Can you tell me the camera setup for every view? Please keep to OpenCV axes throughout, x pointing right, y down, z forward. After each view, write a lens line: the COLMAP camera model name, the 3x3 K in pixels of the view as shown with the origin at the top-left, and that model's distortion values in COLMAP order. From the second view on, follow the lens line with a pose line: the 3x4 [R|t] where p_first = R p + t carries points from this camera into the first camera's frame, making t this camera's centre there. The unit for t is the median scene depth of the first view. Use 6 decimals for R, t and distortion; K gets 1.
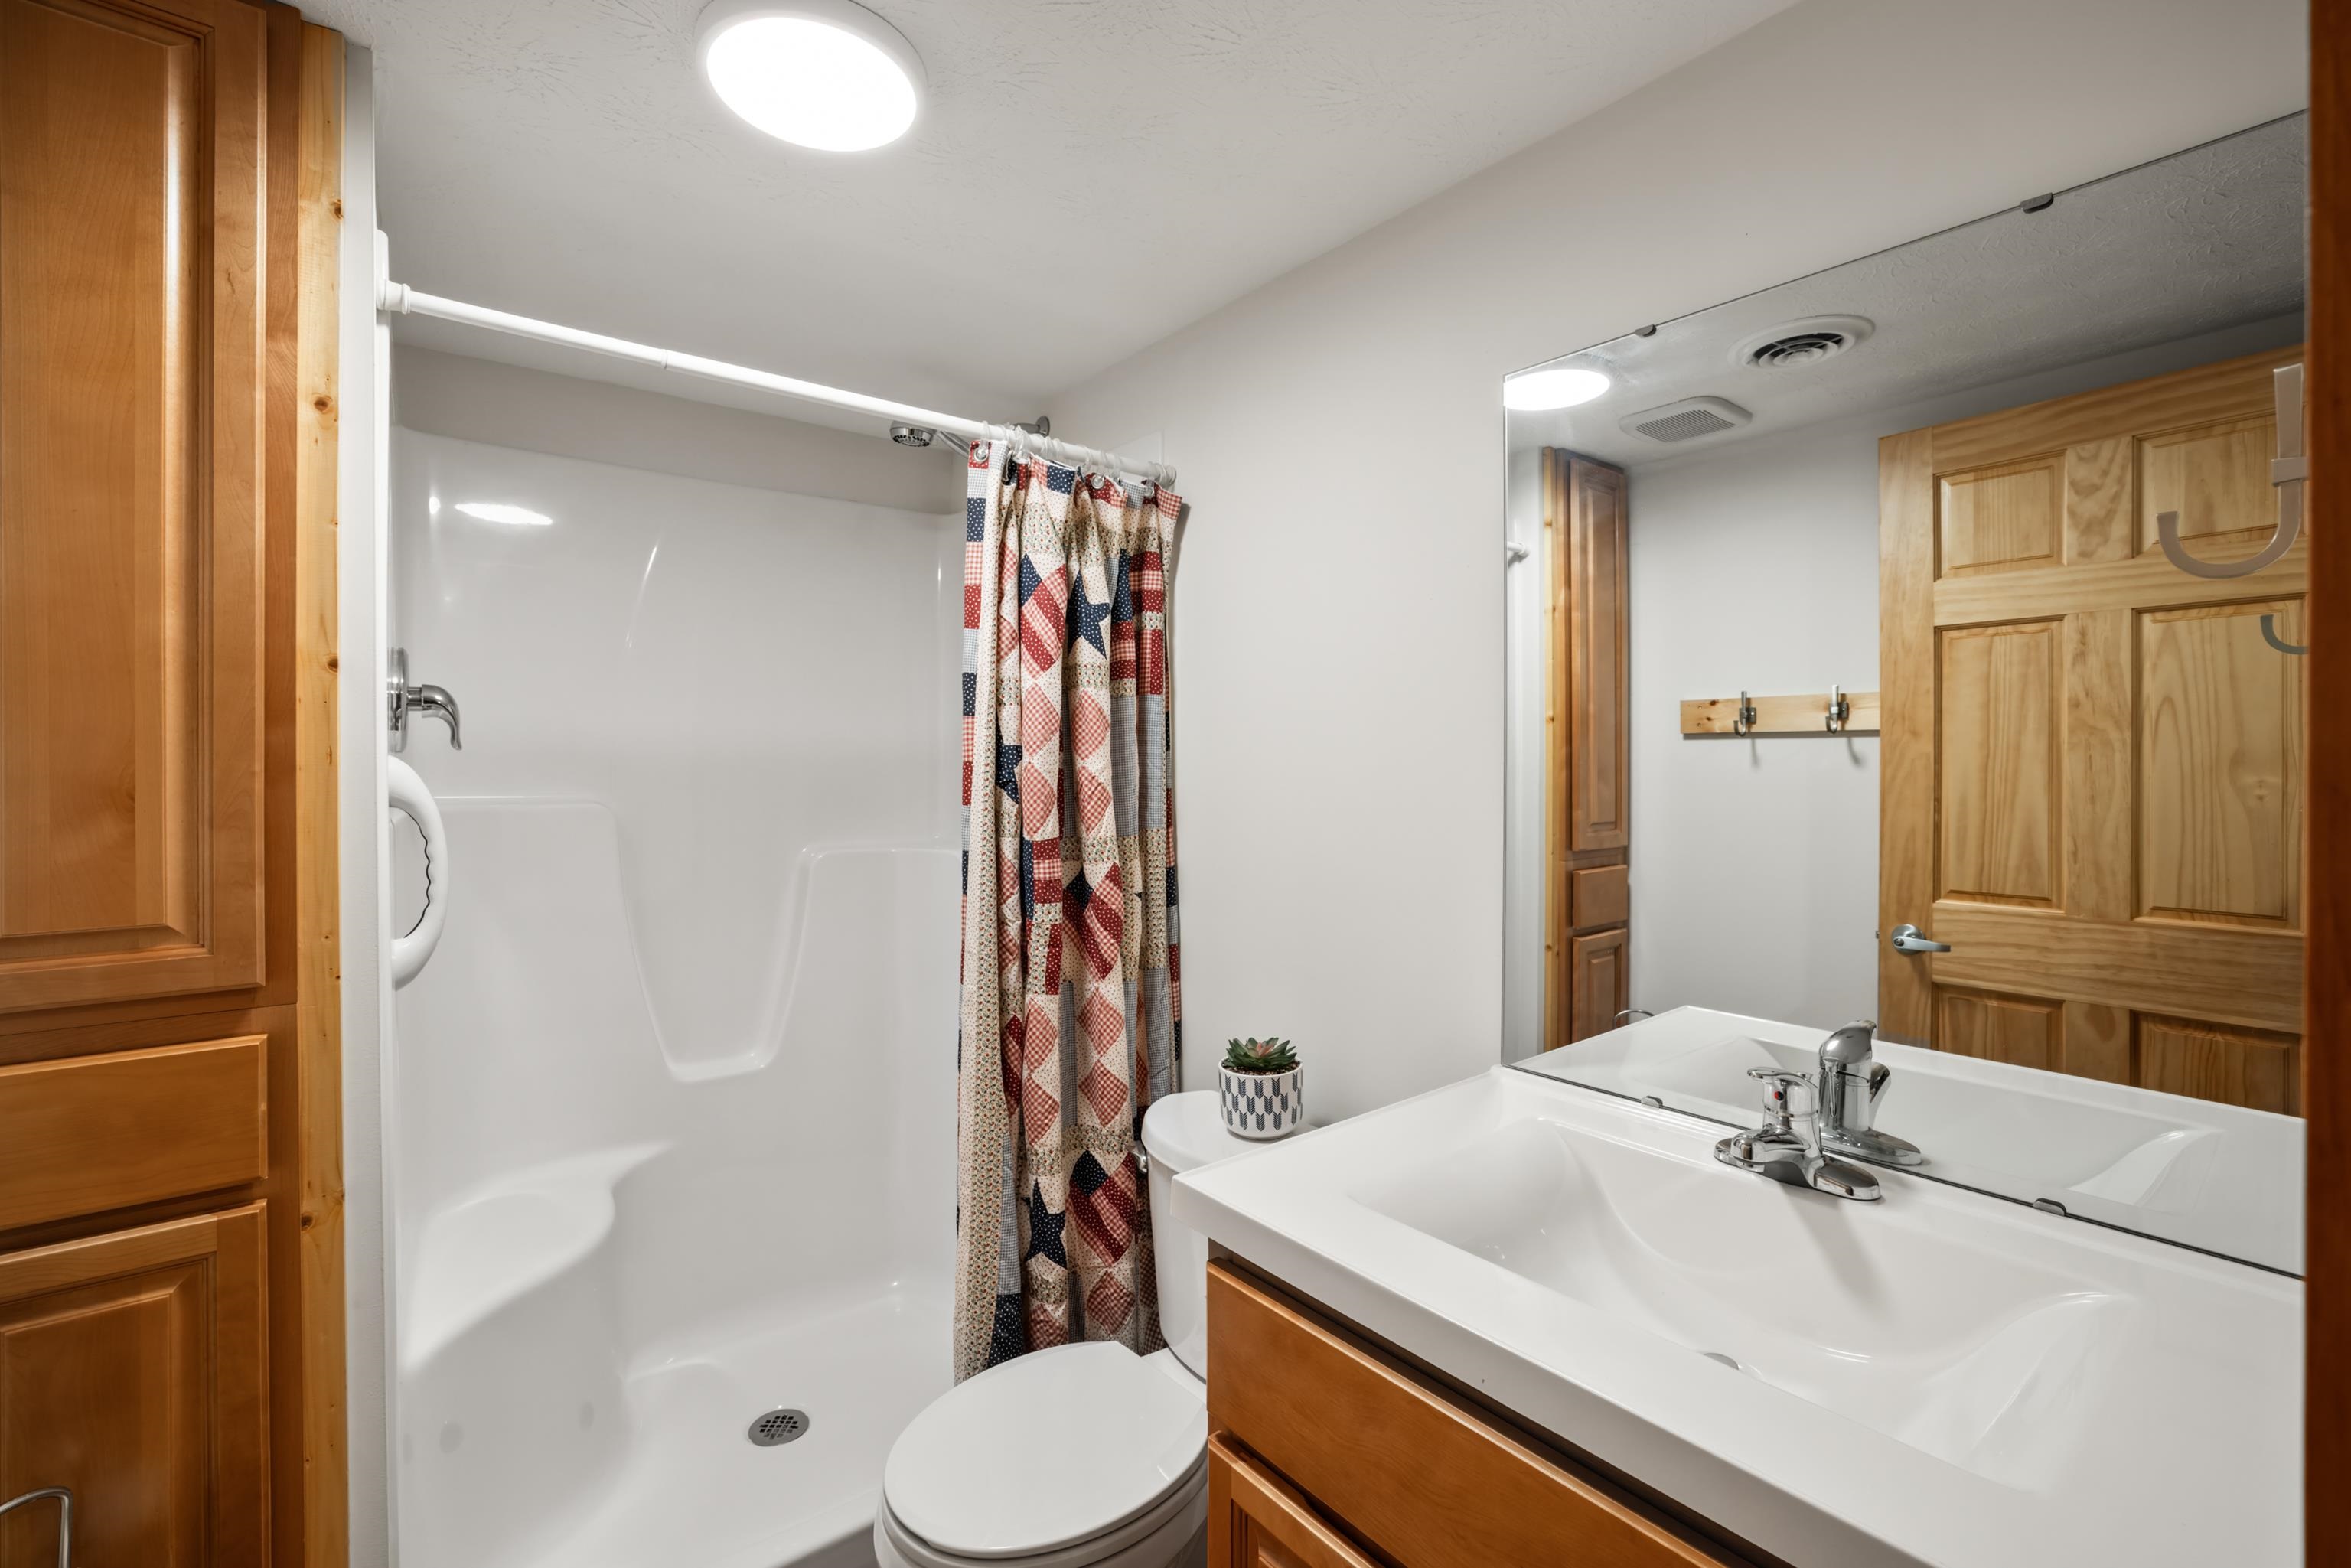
lens RADIAL K [[1017.3, 0, 1178.6], [0, 1017.3, 767.2], [0, 0, 1]] dist [-0.017315, 0.002714]
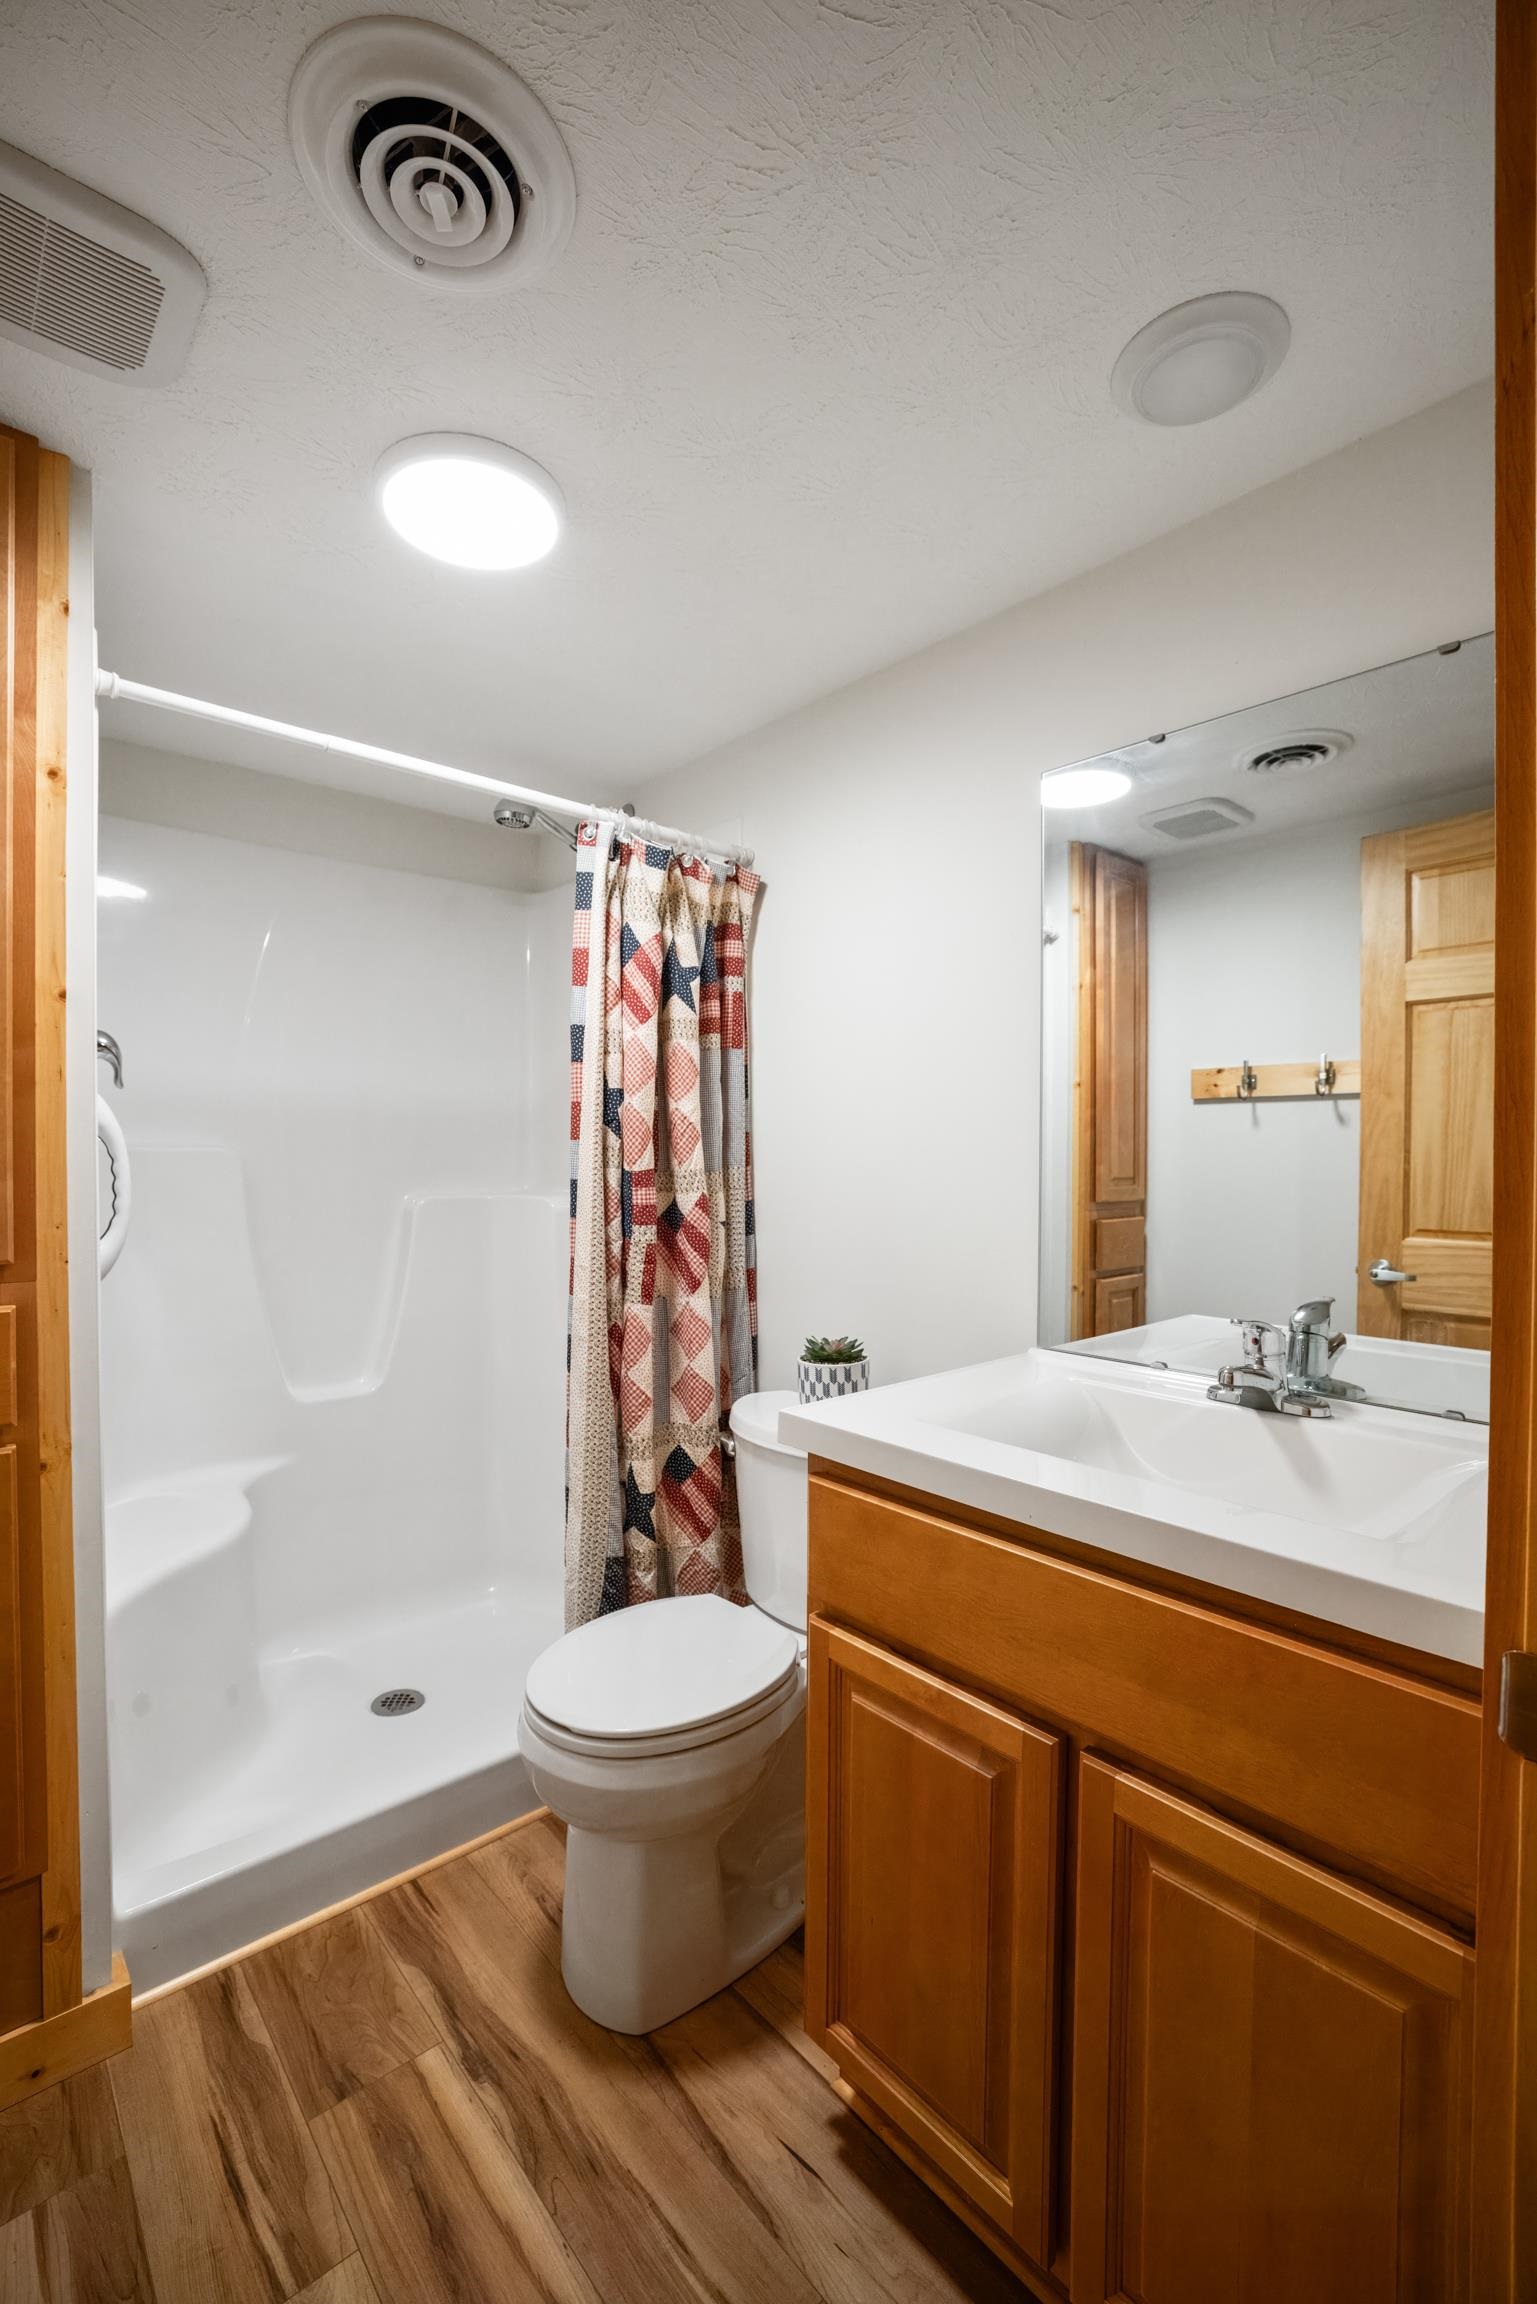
lens RADIAL K [[997.0, 0, 765.3], [0, 997.0, 1163.3], [0, 0, 1]] dist [-0.017315, 0.002714]
pose [[0.998782, 0.002822, 0.049254, -0.048643], [-0.003101, 0.999980, 0.005583, 0.053999], [-0.049237, -0.005729, 0.998771, -0.125340]]
